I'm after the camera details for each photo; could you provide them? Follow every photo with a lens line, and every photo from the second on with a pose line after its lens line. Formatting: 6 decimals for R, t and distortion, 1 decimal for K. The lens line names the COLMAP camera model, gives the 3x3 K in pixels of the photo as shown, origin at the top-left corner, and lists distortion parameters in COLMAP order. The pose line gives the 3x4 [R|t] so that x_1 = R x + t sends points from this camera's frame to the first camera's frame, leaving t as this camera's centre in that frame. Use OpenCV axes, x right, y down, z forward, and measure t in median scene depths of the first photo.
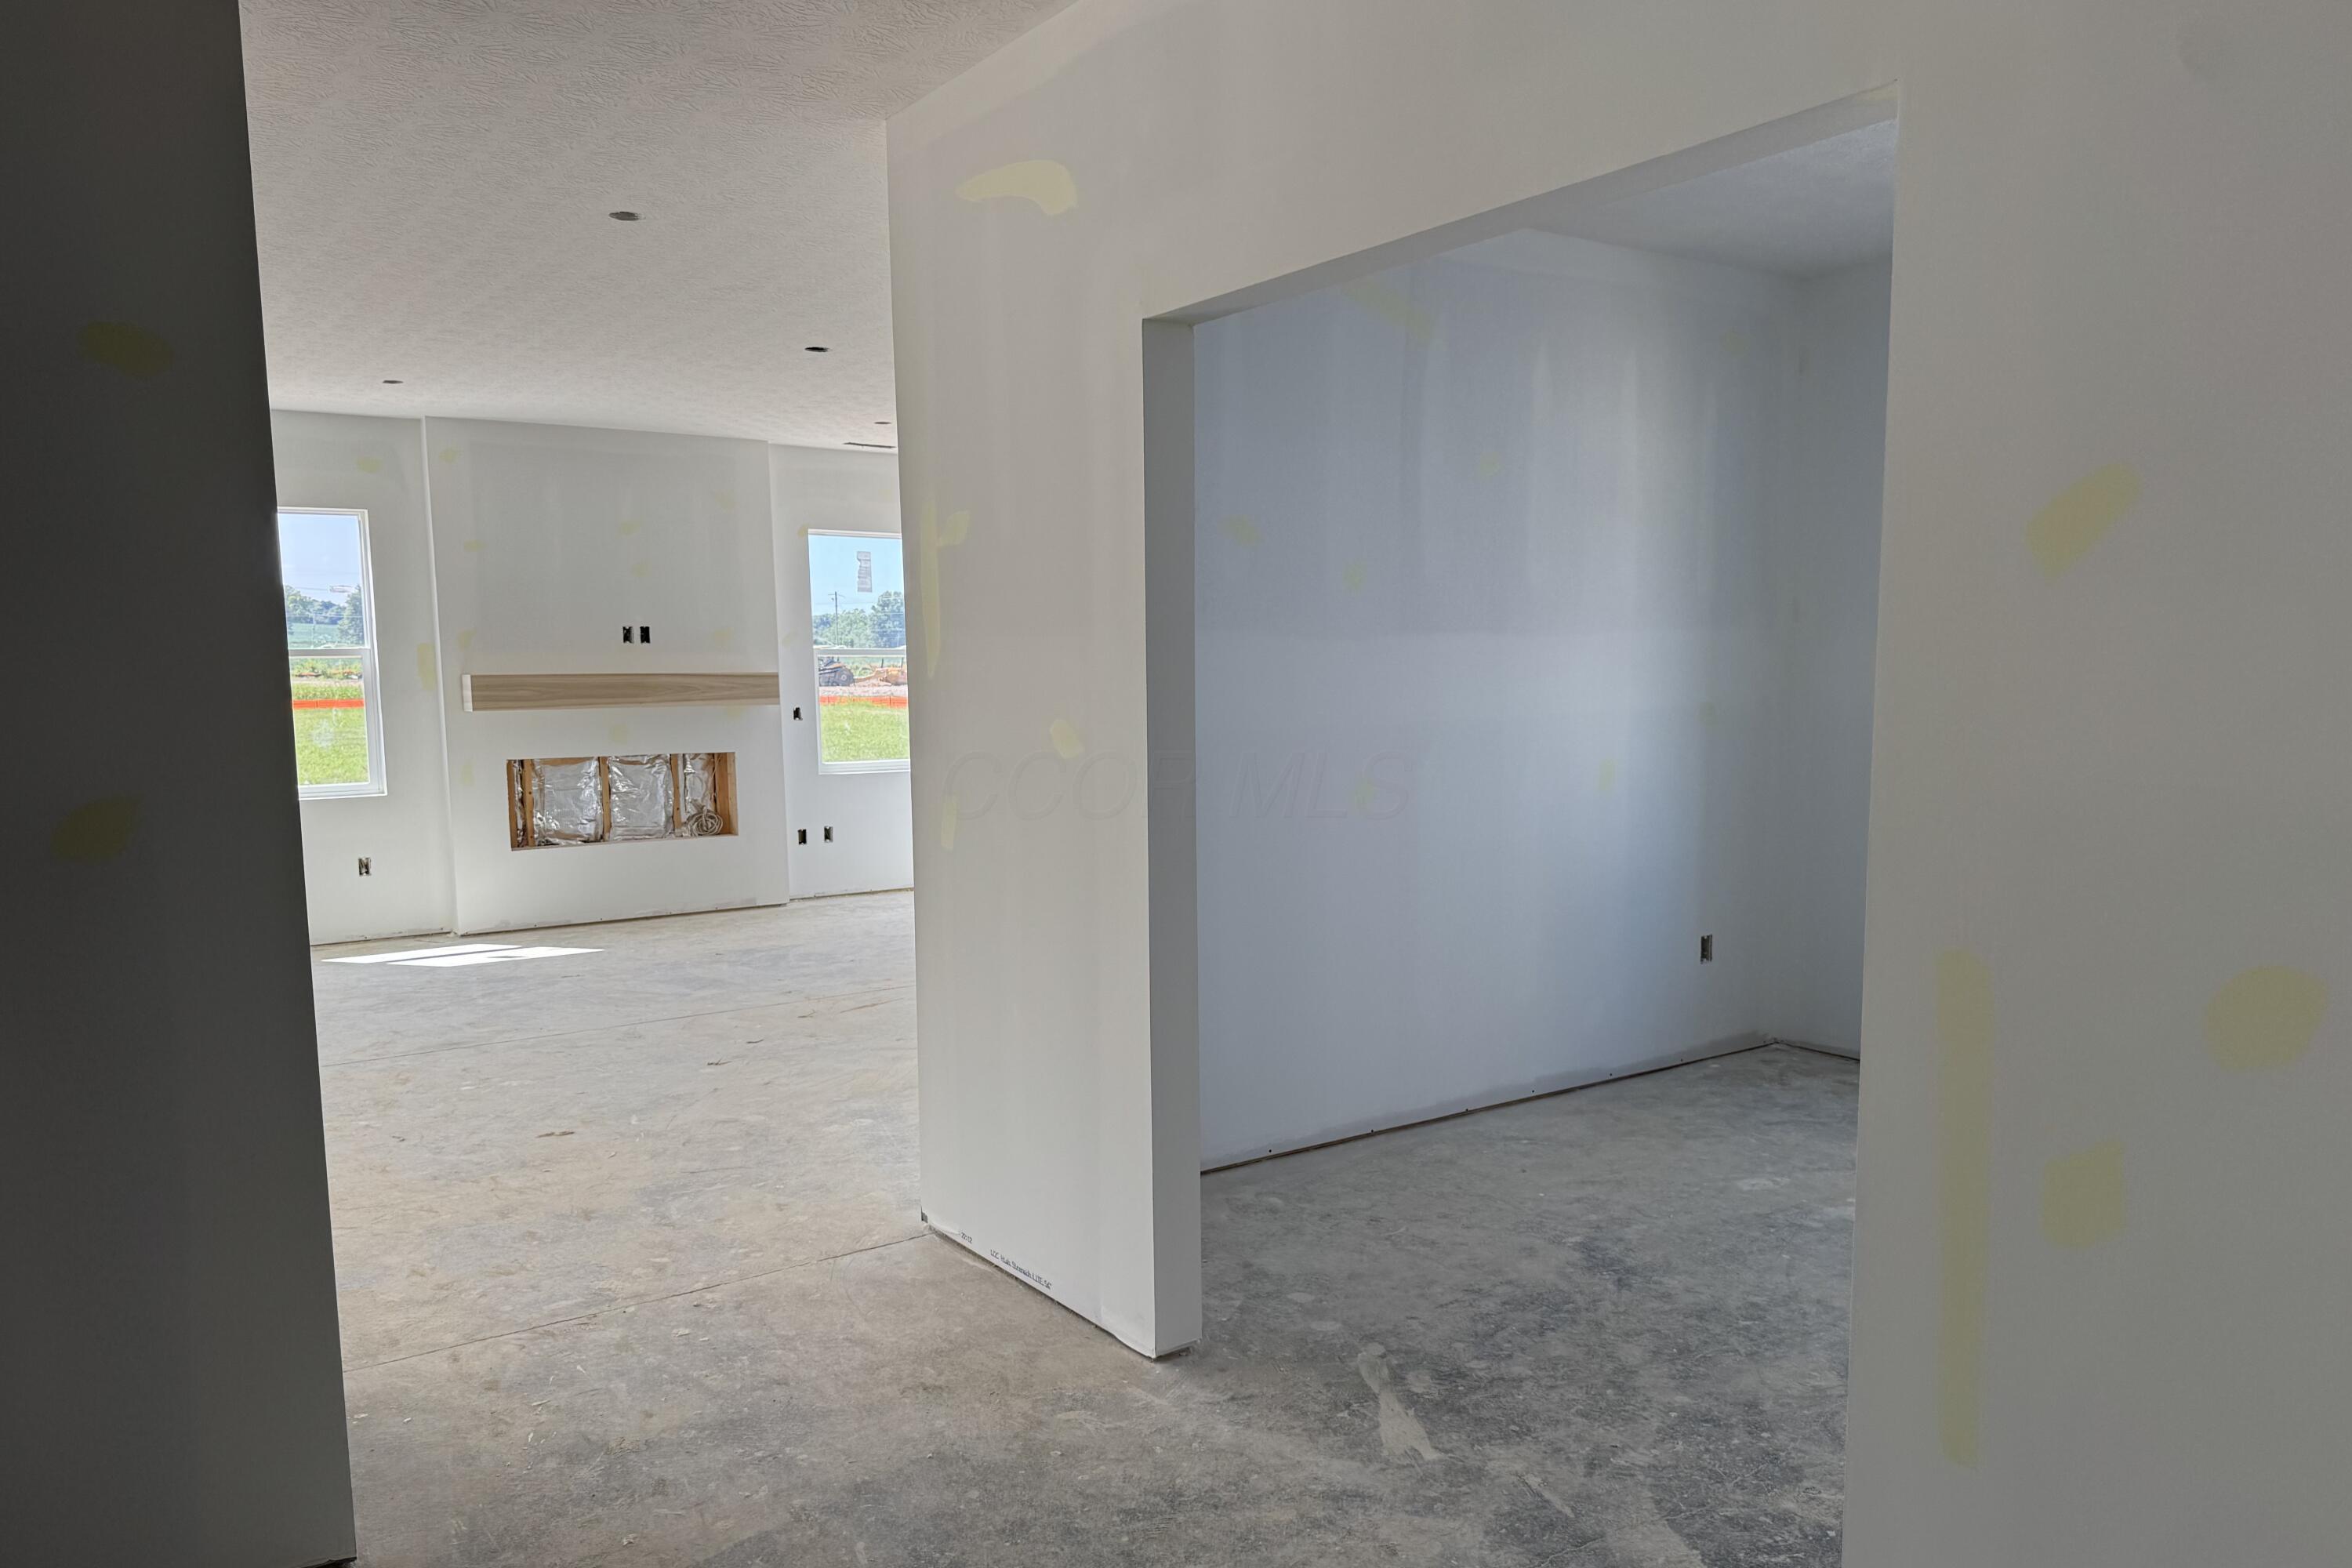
lens RADIAL K [[1654.6, 0, 1183.2], [0, 1654.6, 833.9], [0, 0, 1]] dist [0.104367, -0.190923]
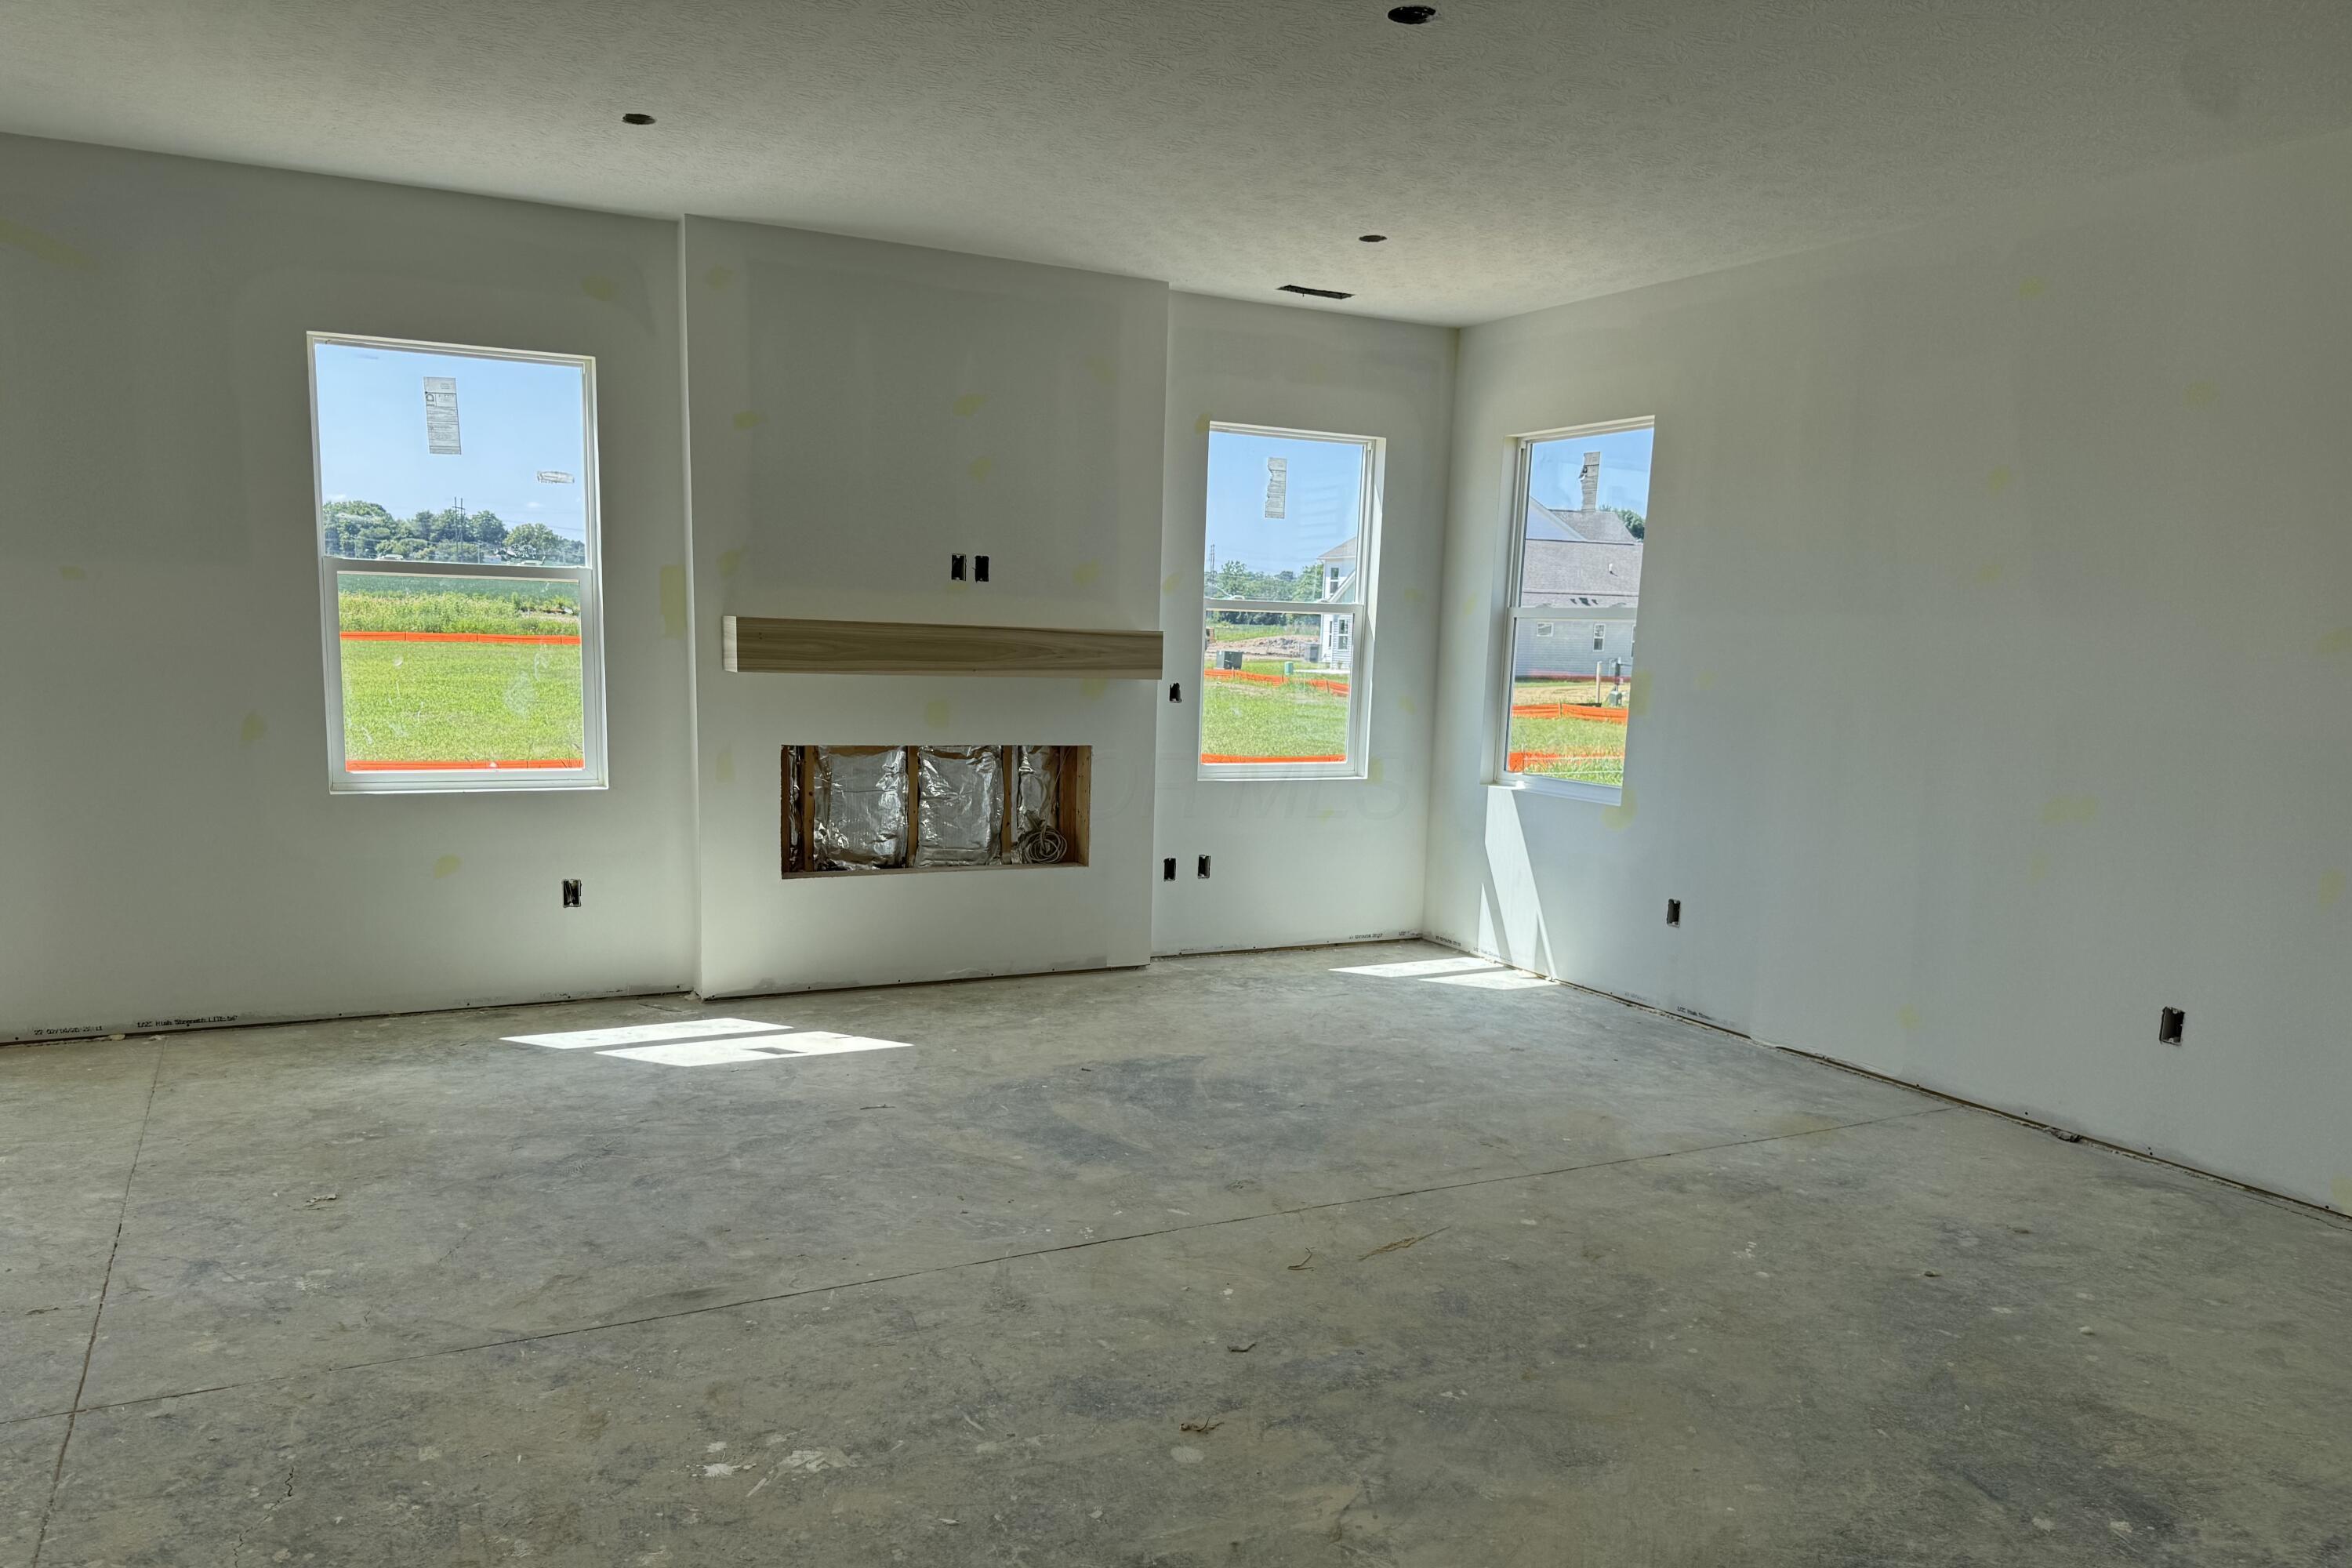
lens RADIAL K [[1648.3, 0, 1166.4], [0, 1648.3, 874.2], [0, 0, 1]] dist [0.136468, -0.187147]
pose [[0.989877, 0.062260, -0.127543, -0.153901], [-0.056697, 0.997294, 0.046799, -0.031105], [0.130111, -0.039094, 0.990728, 0.336950]]
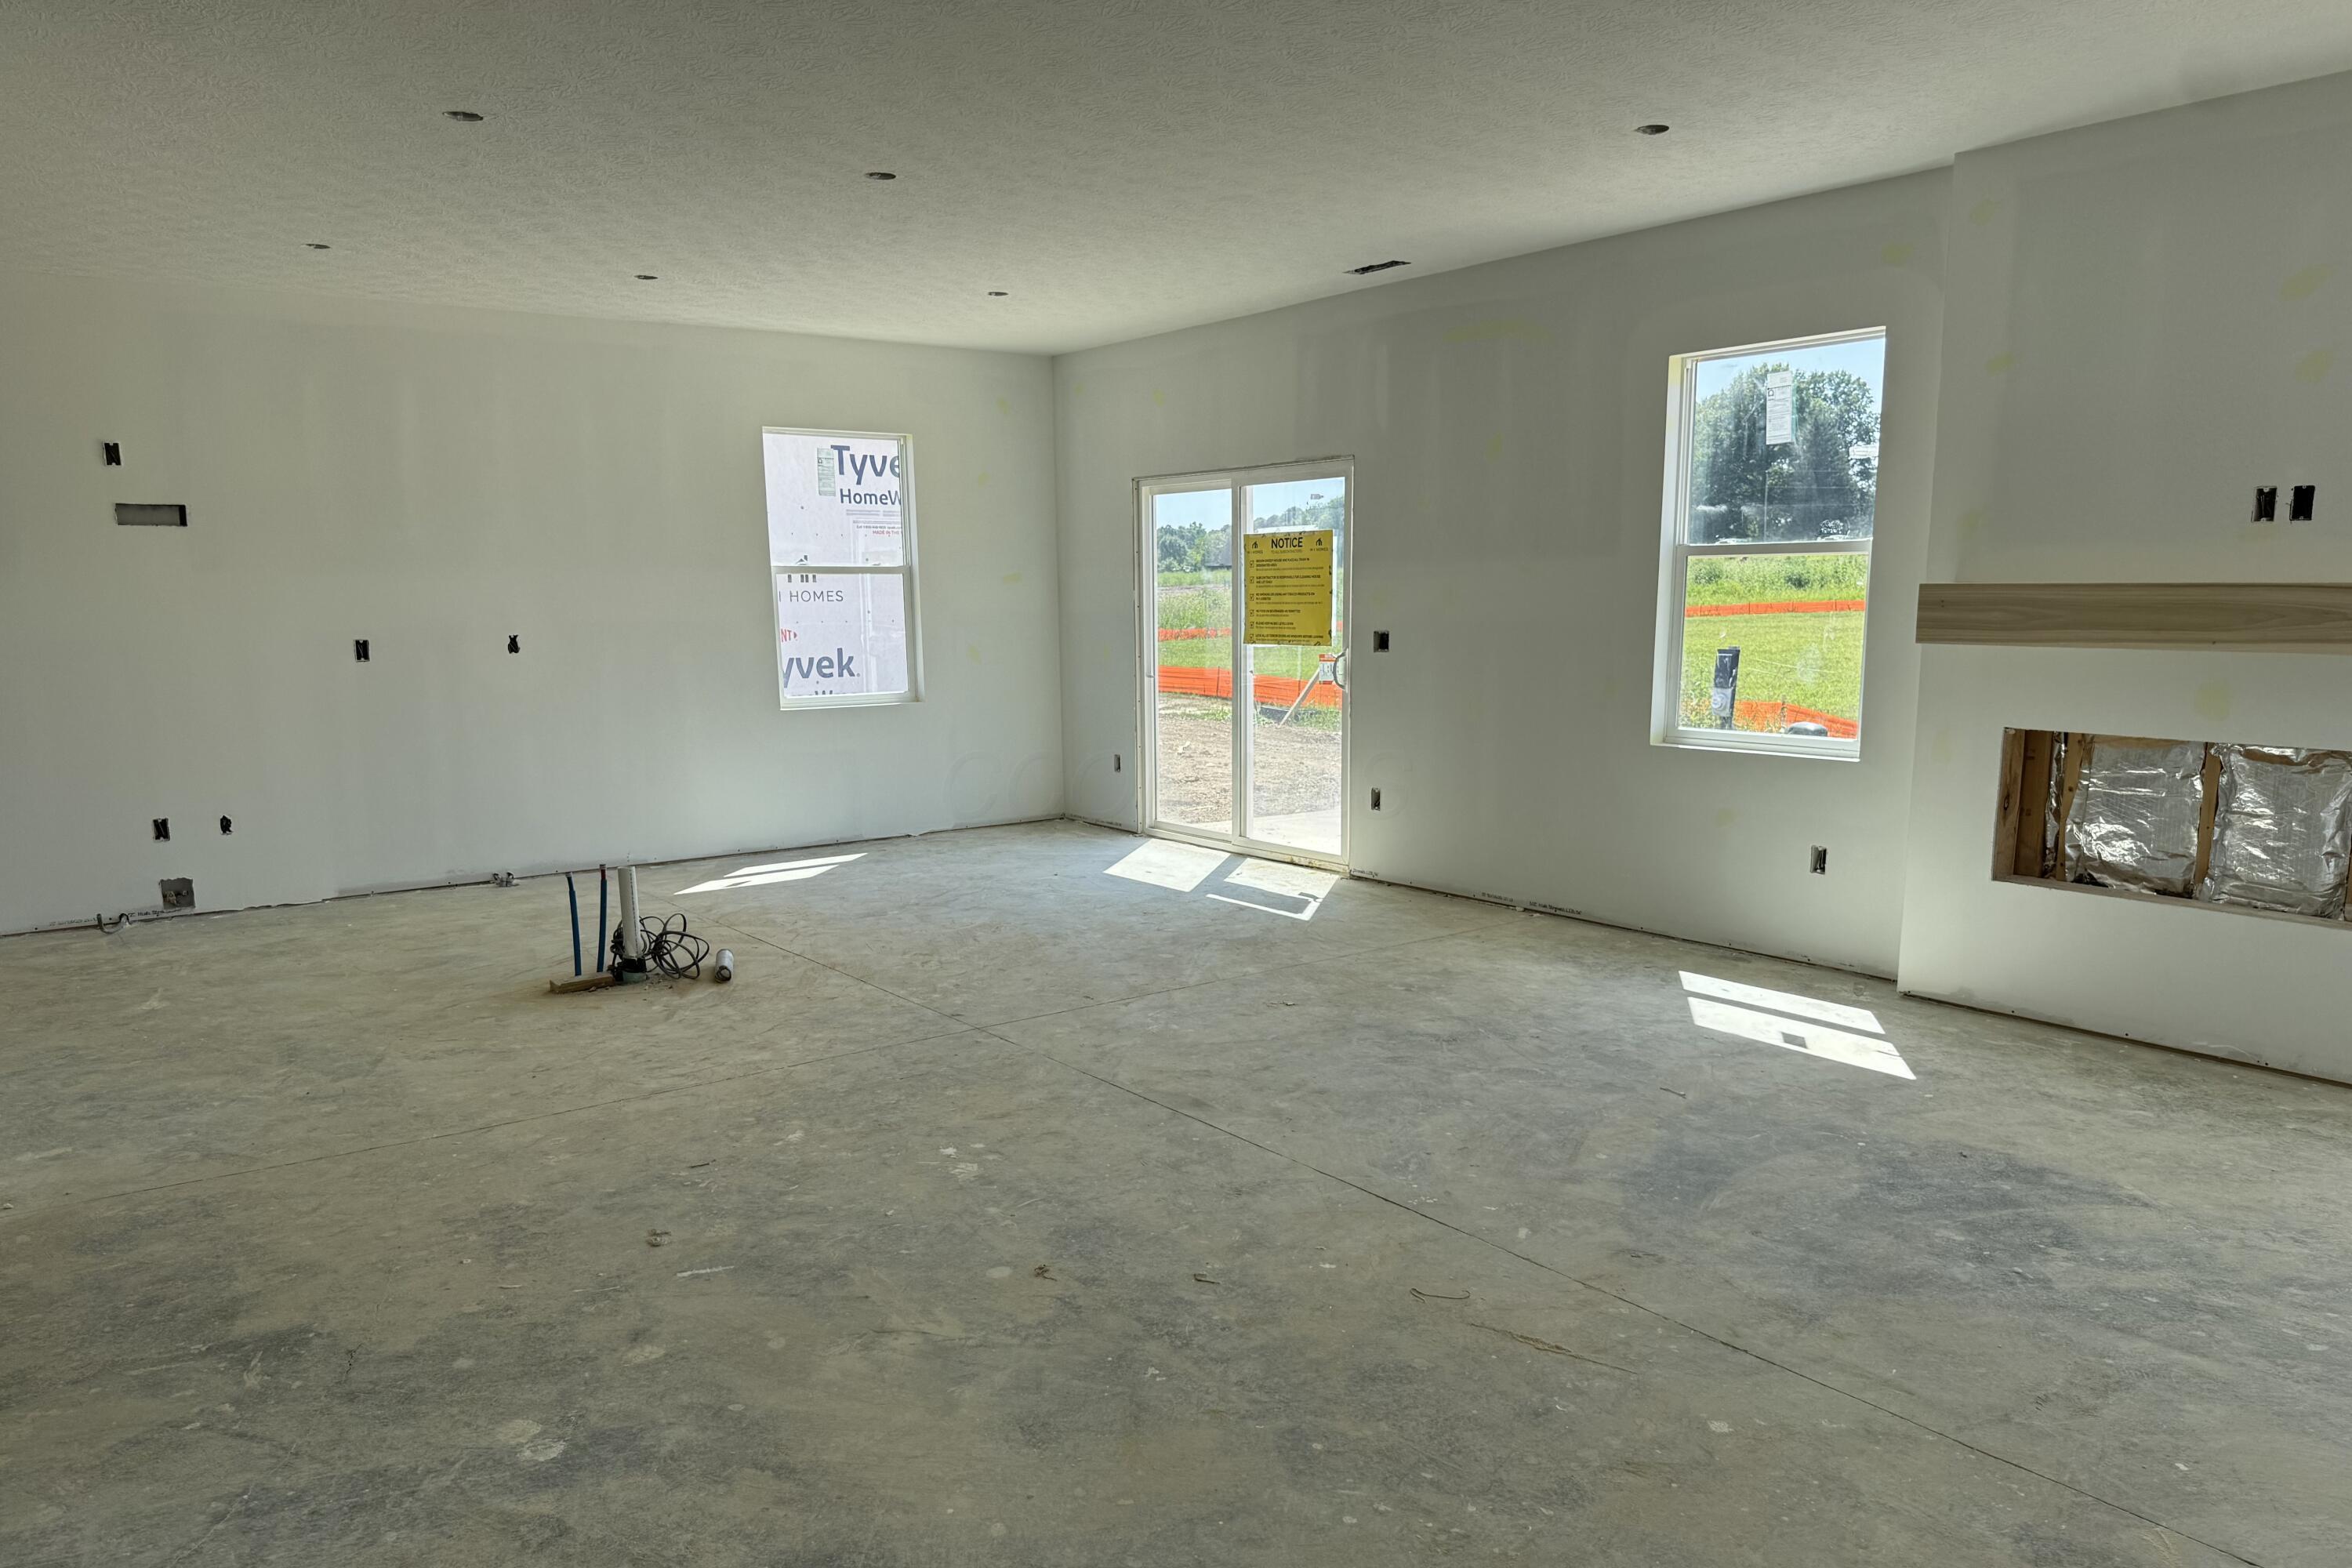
lens RADIAL K [[1648.3, 0, 1166.4], [0, 1648.3, 874.2], [0, 0, 1]] dist [0.136468, -0.187147]
pose [[0.014378, 0.188292, -0.982008, 0.176942], [-0.092035, 0.978189, 0.186212, -0.073815], [0.995652, 0.087702, 0.031394, 0.660200]]
